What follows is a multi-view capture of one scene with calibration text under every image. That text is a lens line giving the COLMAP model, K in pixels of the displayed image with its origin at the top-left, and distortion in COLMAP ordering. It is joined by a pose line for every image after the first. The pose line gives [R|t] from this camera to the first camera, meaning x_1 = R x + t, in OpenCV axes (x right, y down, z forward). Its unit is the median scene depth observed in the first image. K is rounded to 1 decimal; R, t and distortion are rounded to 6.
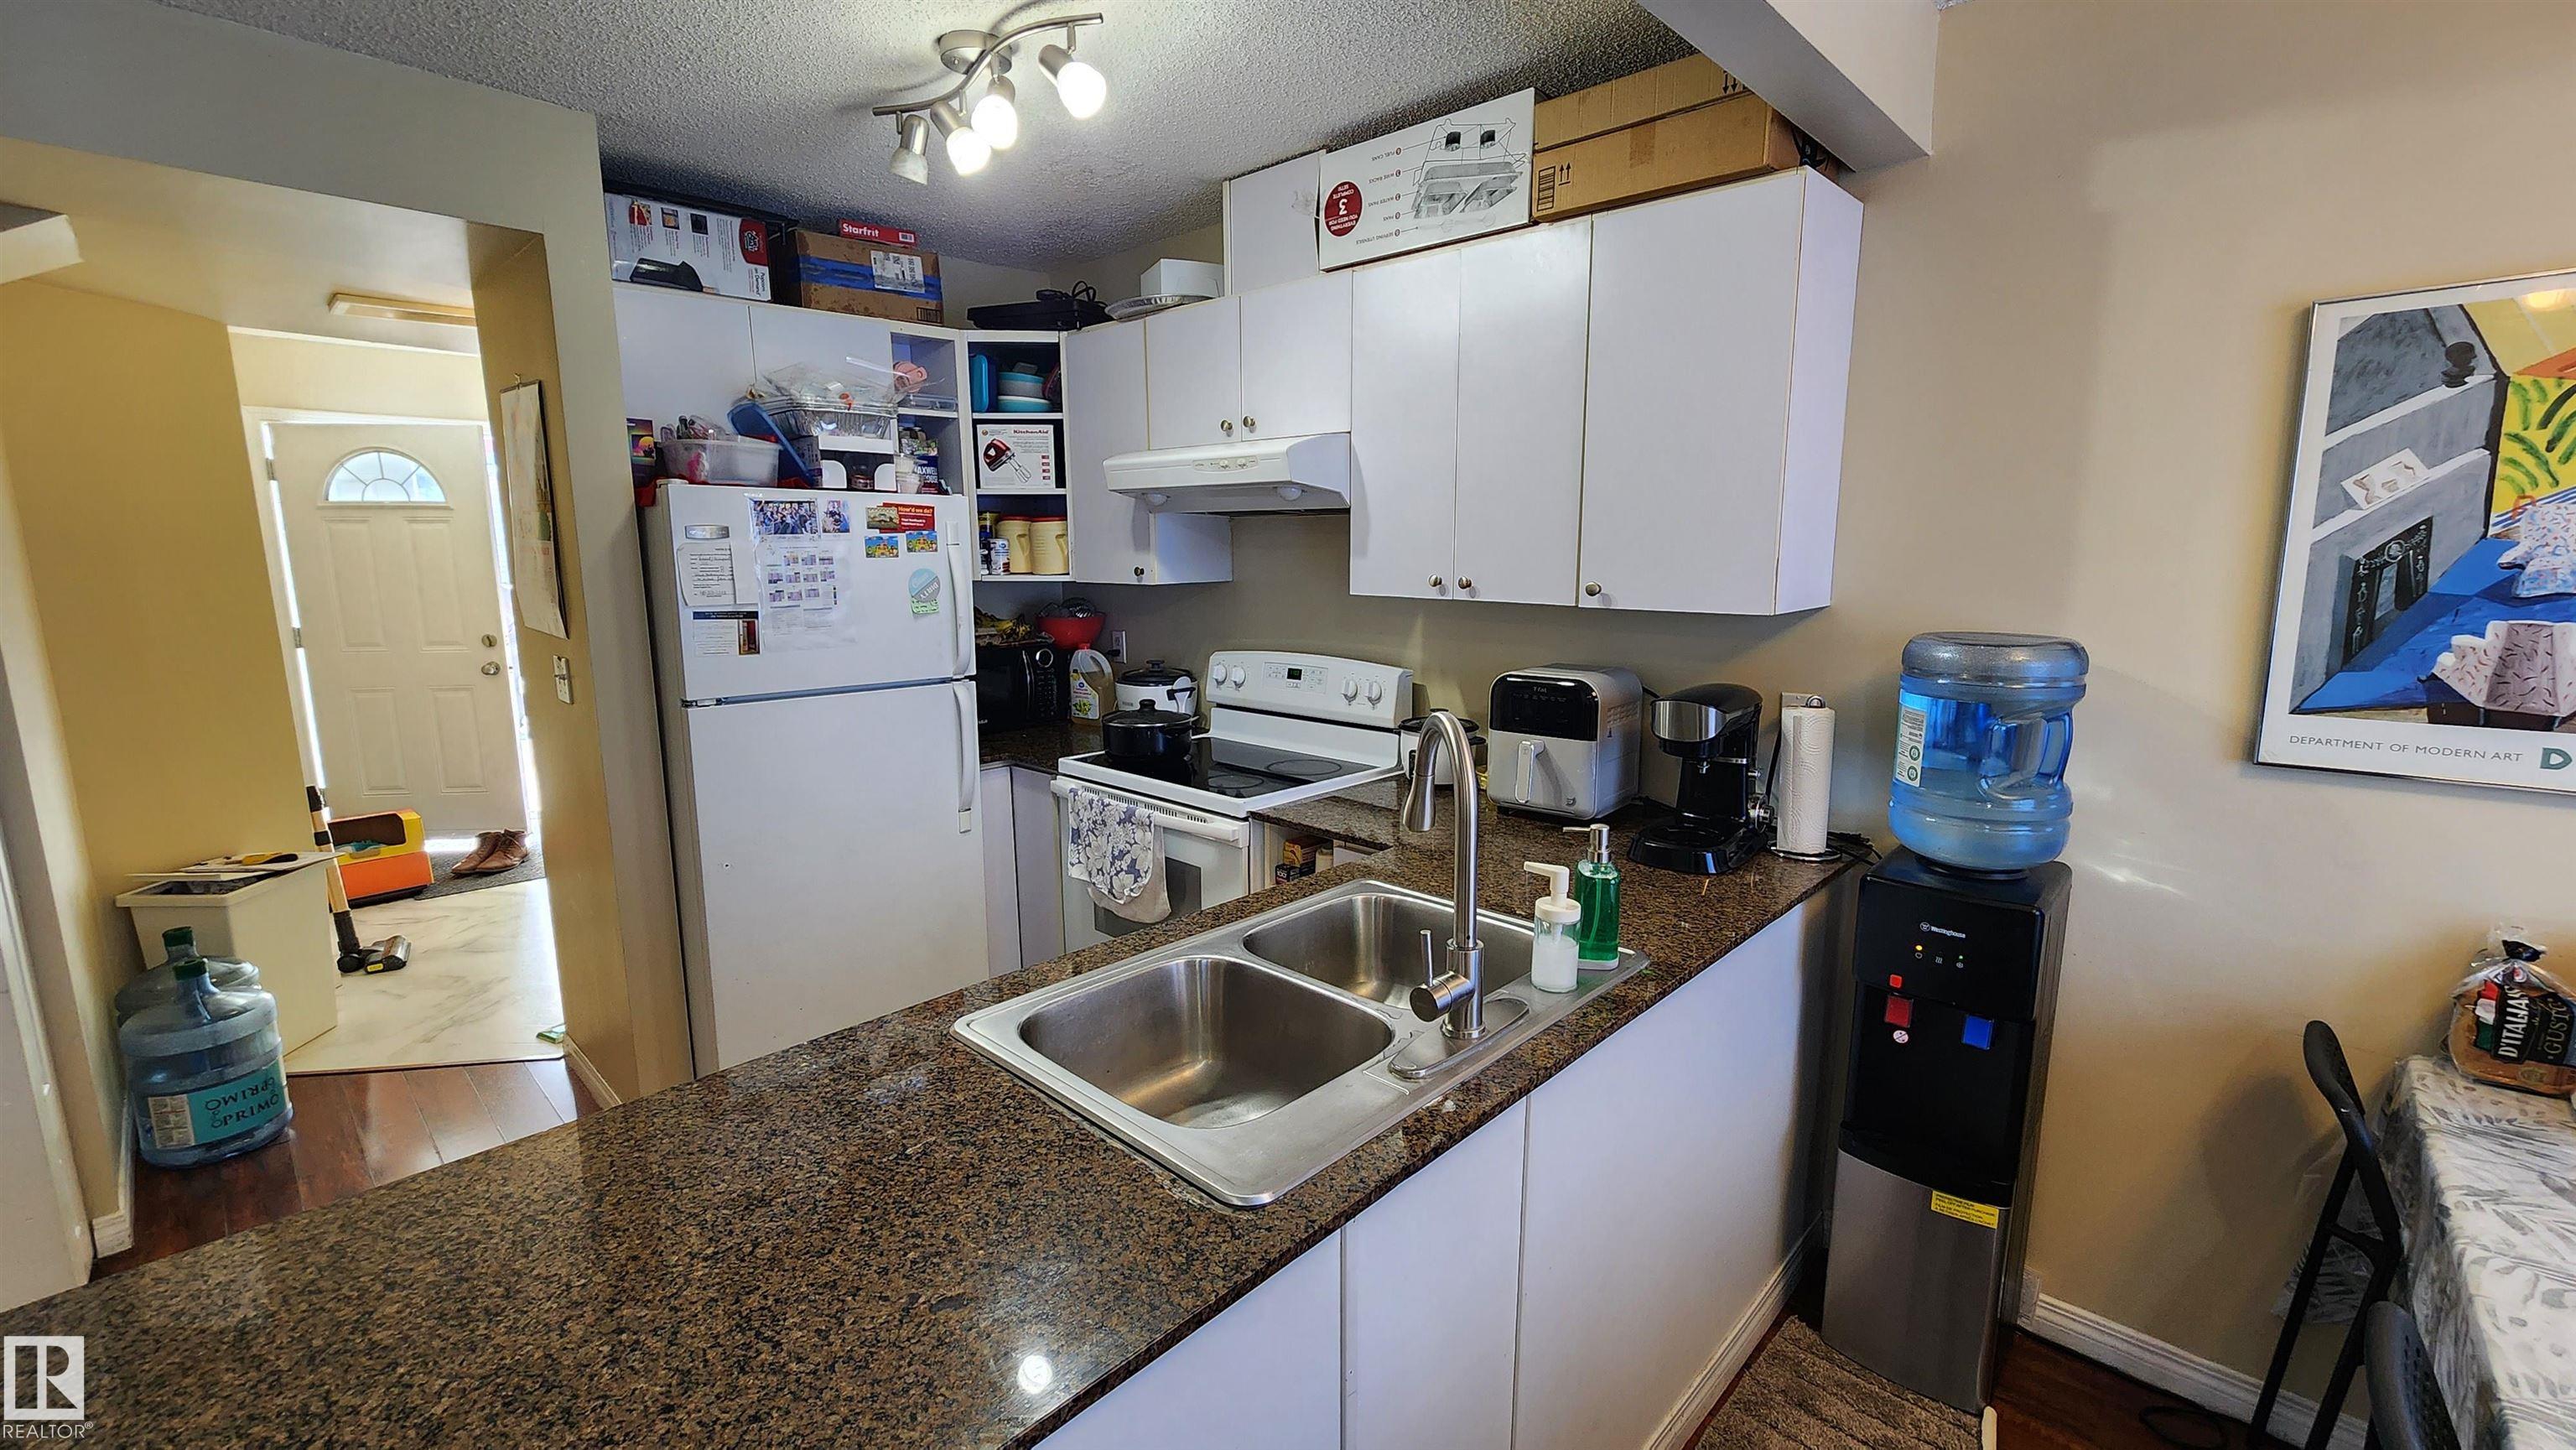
lens RADIAL K [[1059.6, 0, 1295.6], [0, 1059.6, 716.8], [0, 0, 1]] dist [0.000684, -0.000081]
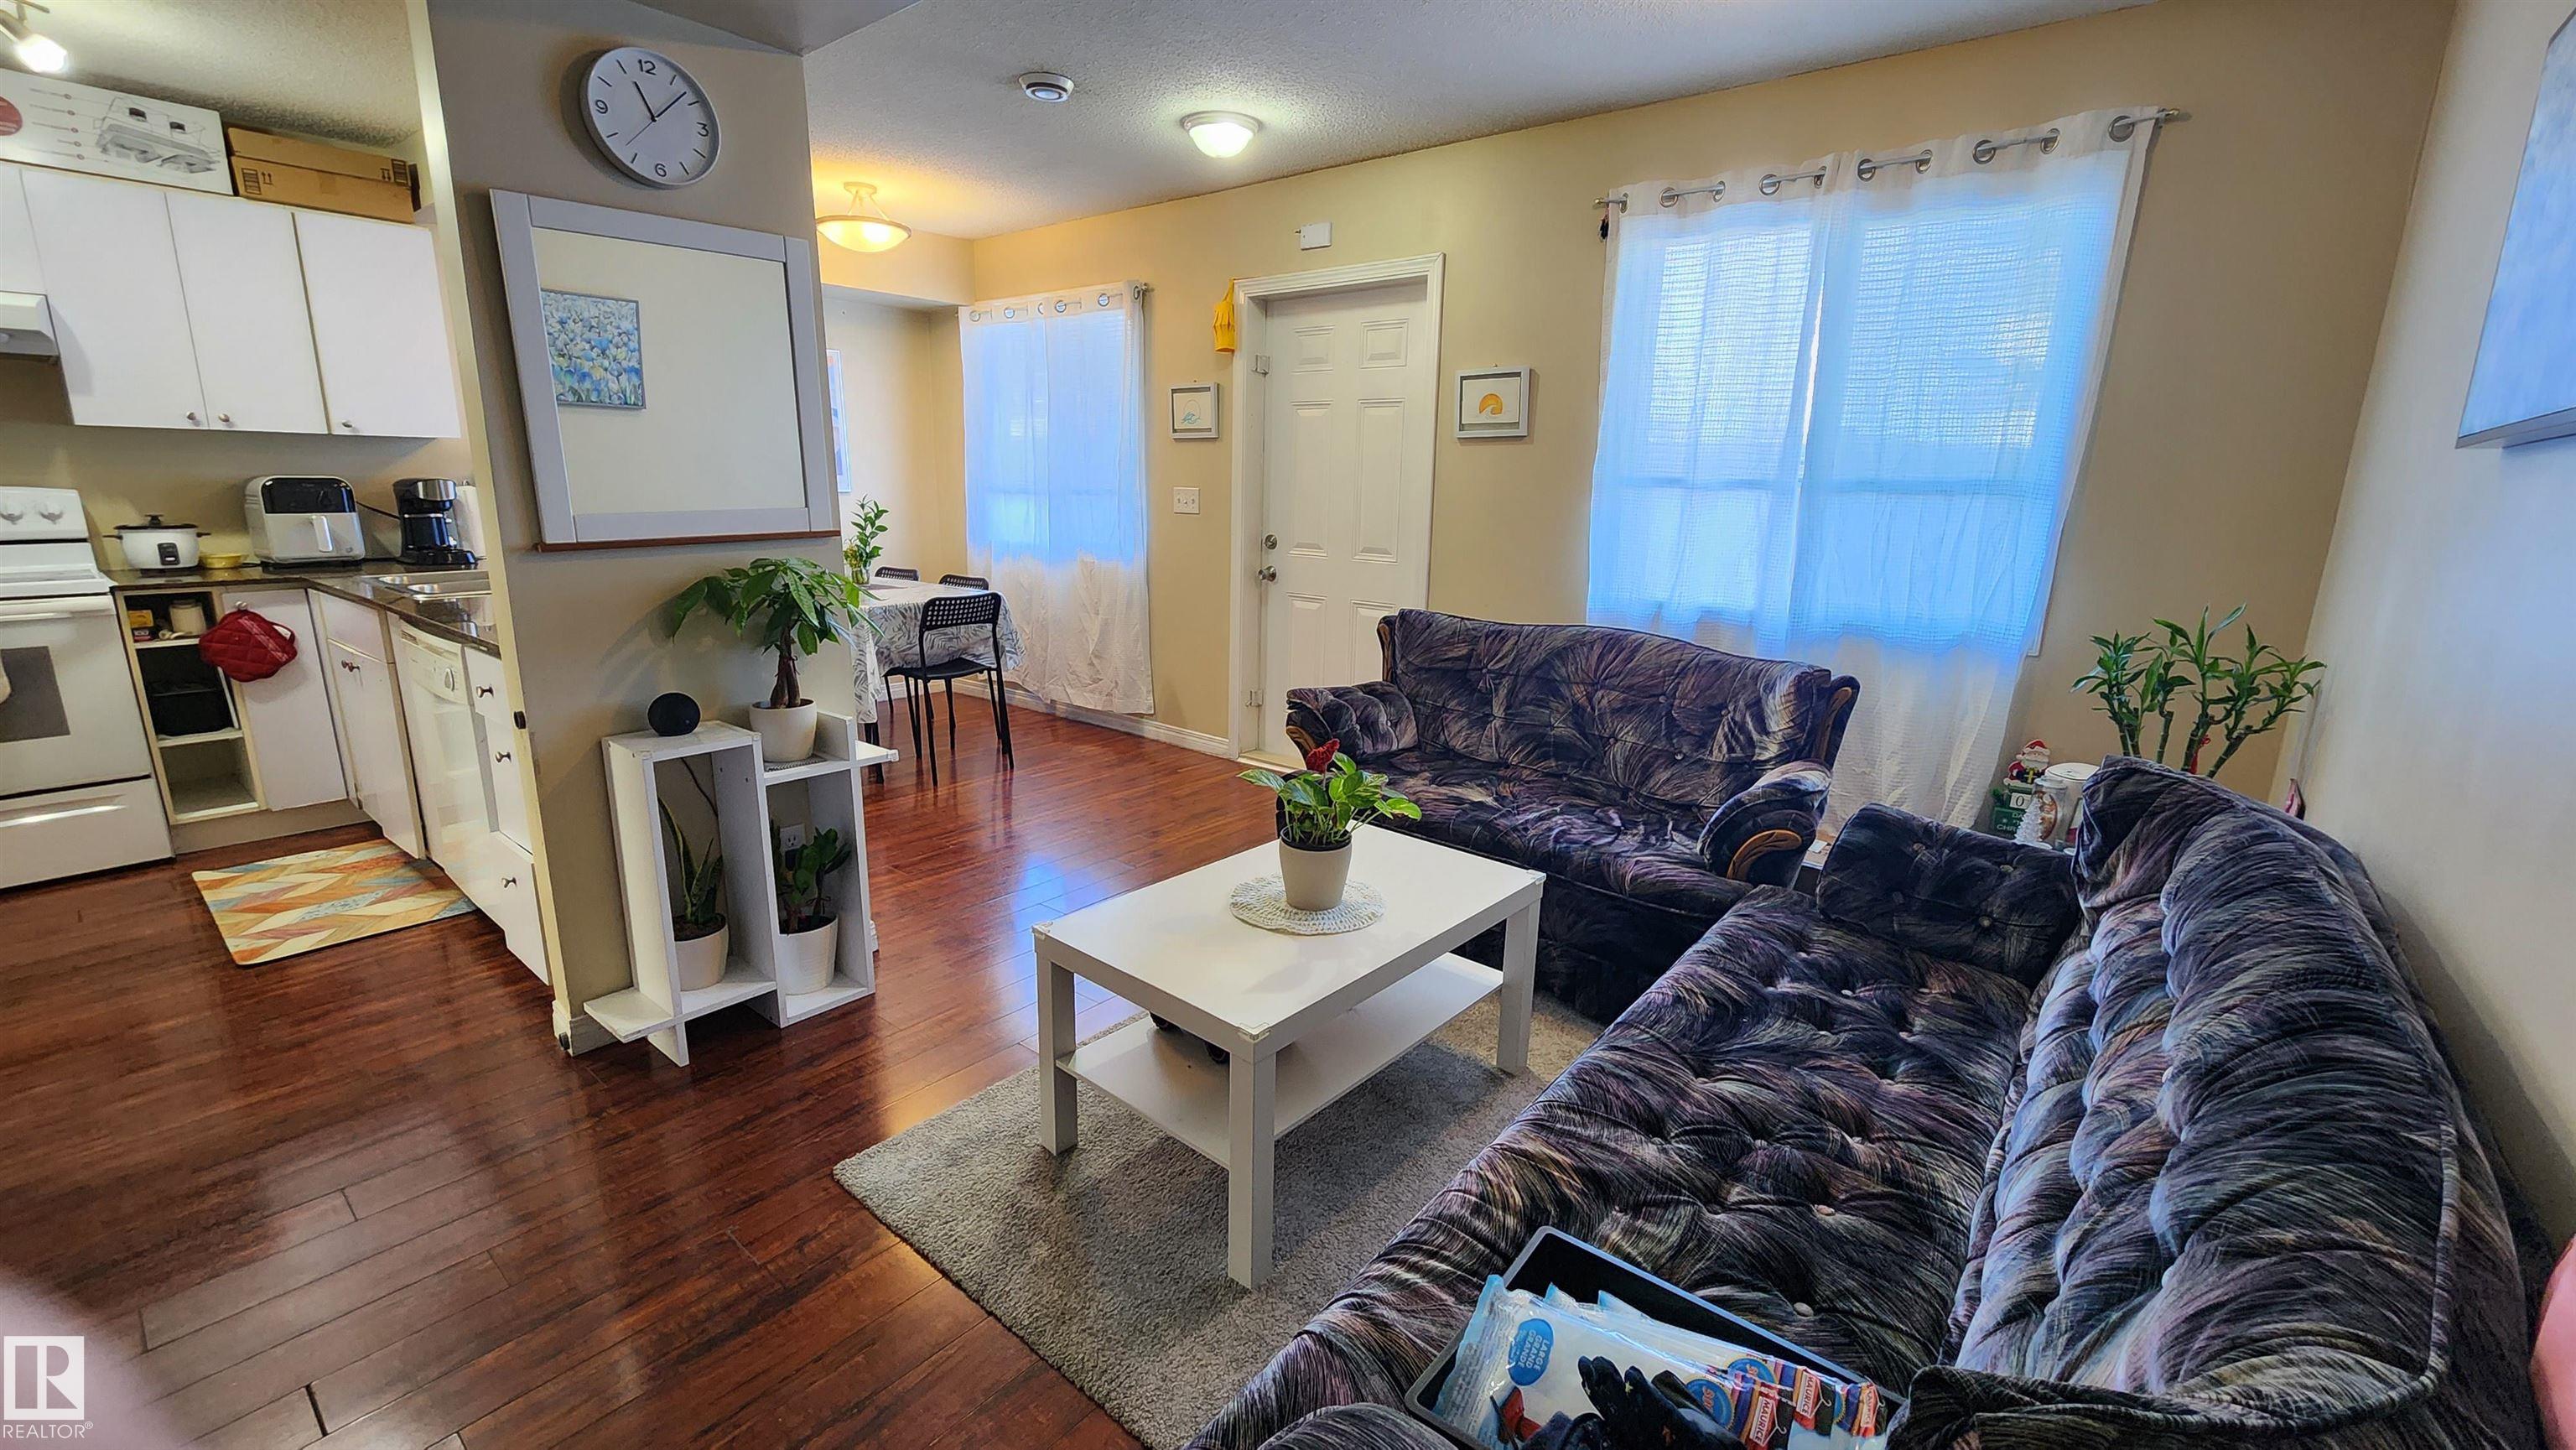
lens RADIAL K [[1051.1, 0, 1292.3], [0, 1051.1, 716.3], [0, 0, 1]] dist [-0.001430, -0.000241]
pose [[-0.072611, -0.219757, 0.972849, -1.642224], [0.147915, 0.962264, 0.228406, 0.184301], [-0.986331, 0.160484, -0.037366, -0.431716]]
